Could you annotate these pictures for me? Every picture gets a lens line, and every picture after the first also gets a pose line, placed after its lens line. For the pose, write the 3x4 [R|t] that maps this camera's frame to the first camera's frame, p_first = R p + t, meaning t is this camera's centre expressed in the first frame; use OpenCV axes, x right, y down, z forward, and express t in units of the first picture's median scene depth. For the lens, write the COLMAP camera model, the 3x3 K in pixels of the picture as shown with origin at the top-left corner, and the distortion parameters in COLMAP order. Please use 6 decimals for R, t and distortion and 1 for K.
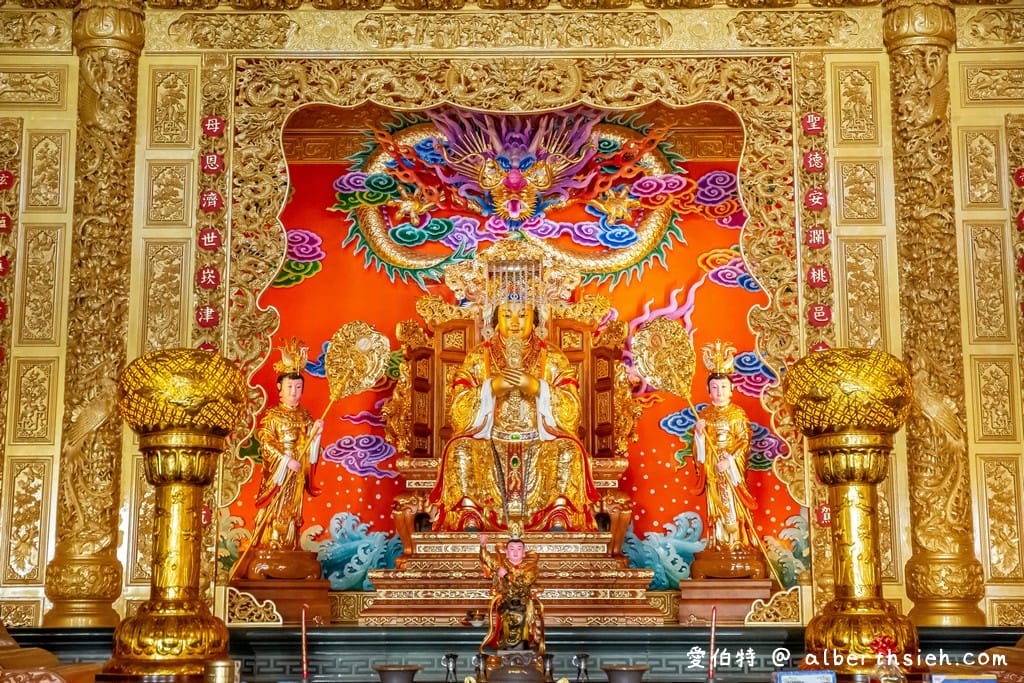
lens RADIAL K [[1541.3, 0, 507.9], [0, 1541.3, 340.9], [0, 0, 1]] dist [0.078005, 0.000000]
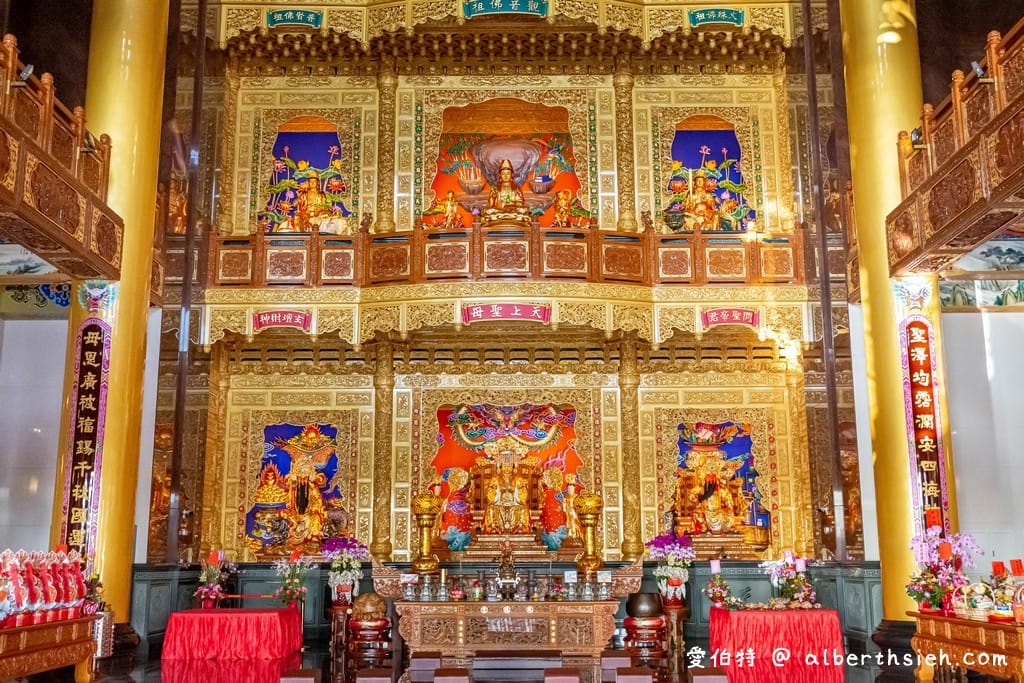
lens RADIAL K [[1099.9, 0, 514.4], [0, 1099.9, 348.6], [0, 0, 1]] dist [-0.005323, 0.000000]
pose [[0.999924, -0.000071, 0.012319, -0.008729], [0.000219, 0.999928, -0.011976, -0.244752], [-0.012317, 0.011978, 0.999852, -1.362149]]
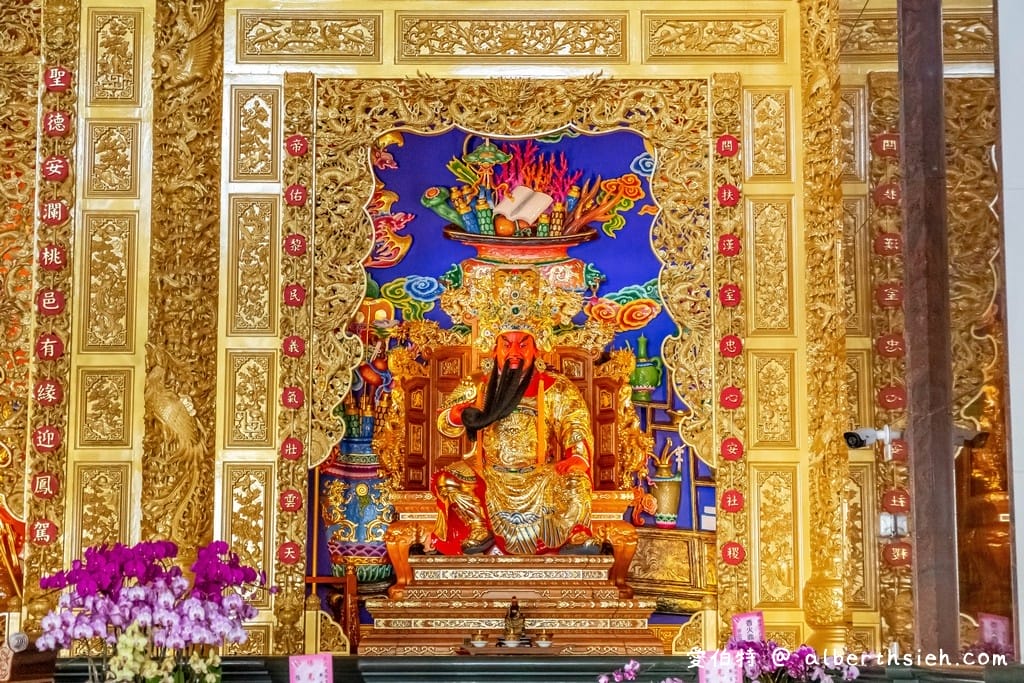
lens RADIAL K [[2082.3, 0, 513.9], [0, 2082.3, 338.3], [0, 0, 1]] dist [0.152478, 0.000000]
pose [[0.999897, 0.005849, 0.013092, 0.436551], [-0.006253, 0.999498, 0.031050, -0.033772], [-0.012904, -0.031129, 0.999432, -0.179129]]
